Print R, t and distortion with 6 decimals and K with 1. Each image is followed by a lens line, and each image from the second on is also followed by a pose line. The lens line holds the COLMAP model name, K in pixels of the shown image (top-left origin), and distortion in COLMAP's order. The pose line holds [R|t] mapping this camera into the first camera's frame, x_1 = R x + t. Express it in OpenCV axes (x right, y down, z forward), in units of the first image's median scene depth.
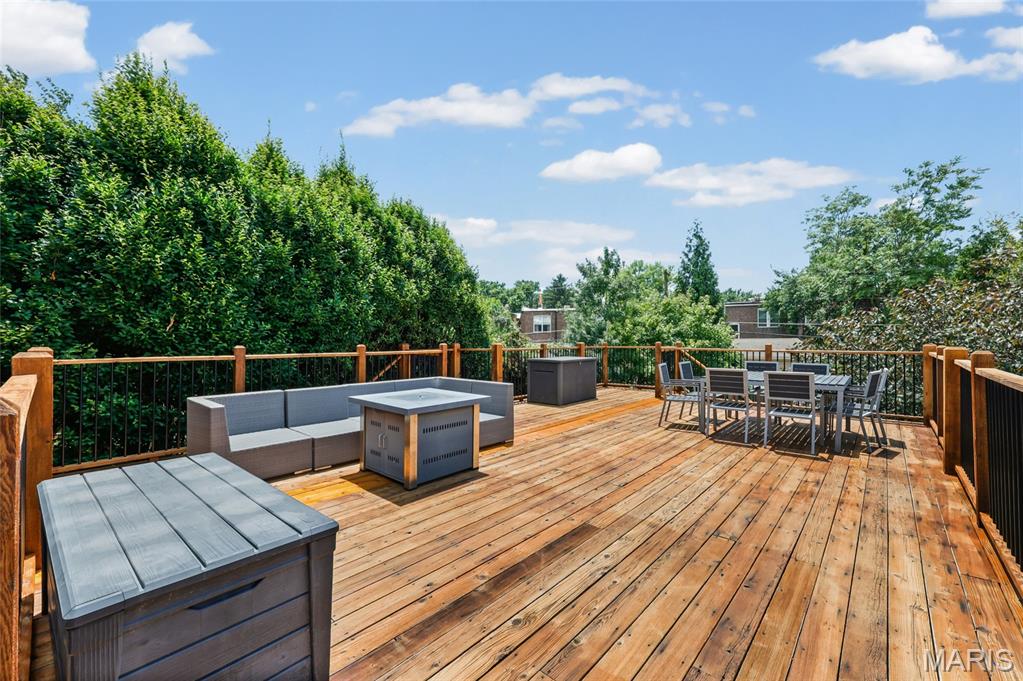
lens RADIAL K [[419.9, 0, 507.6], [0, 419.9, 340.4], [0, 0, 1]] dist [-0.000741, -0.000041]
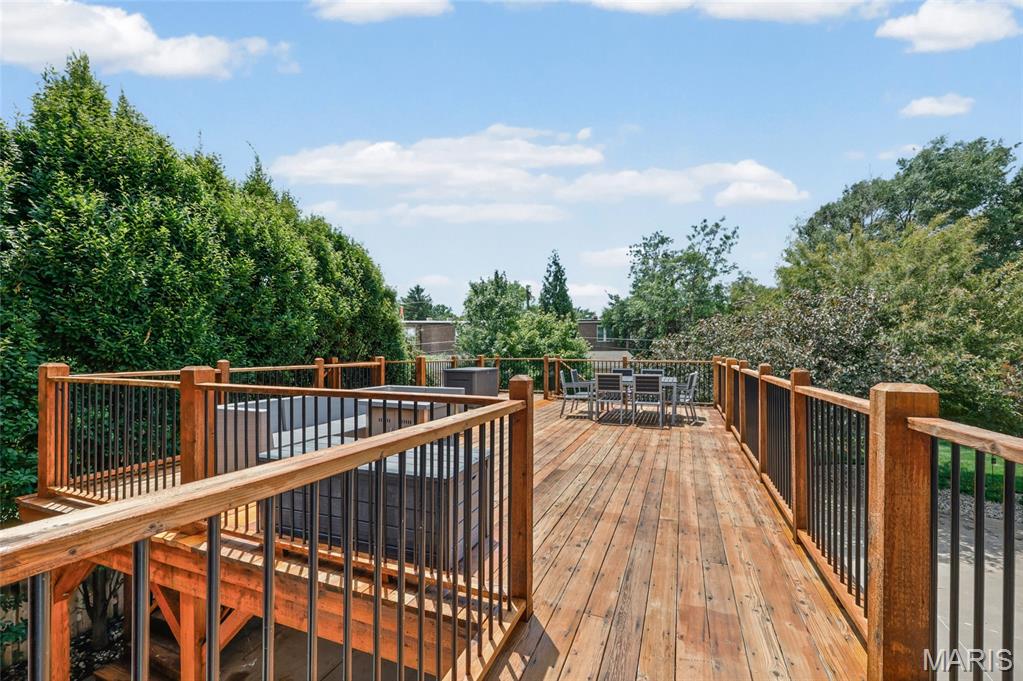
lens RADIAL K [[419.9, 0, 515.6], [0, 419.9, 346.5], [0, 0, 1]] dist [-0.000741, -0.000041]
pose [[0.937948, 0.006228, 0.346719, -0.269070], [-0.001326, 0.999896, -0.014375, -0.004013], [-0.346772, 0.013023, 0.937859, -0.235379]]
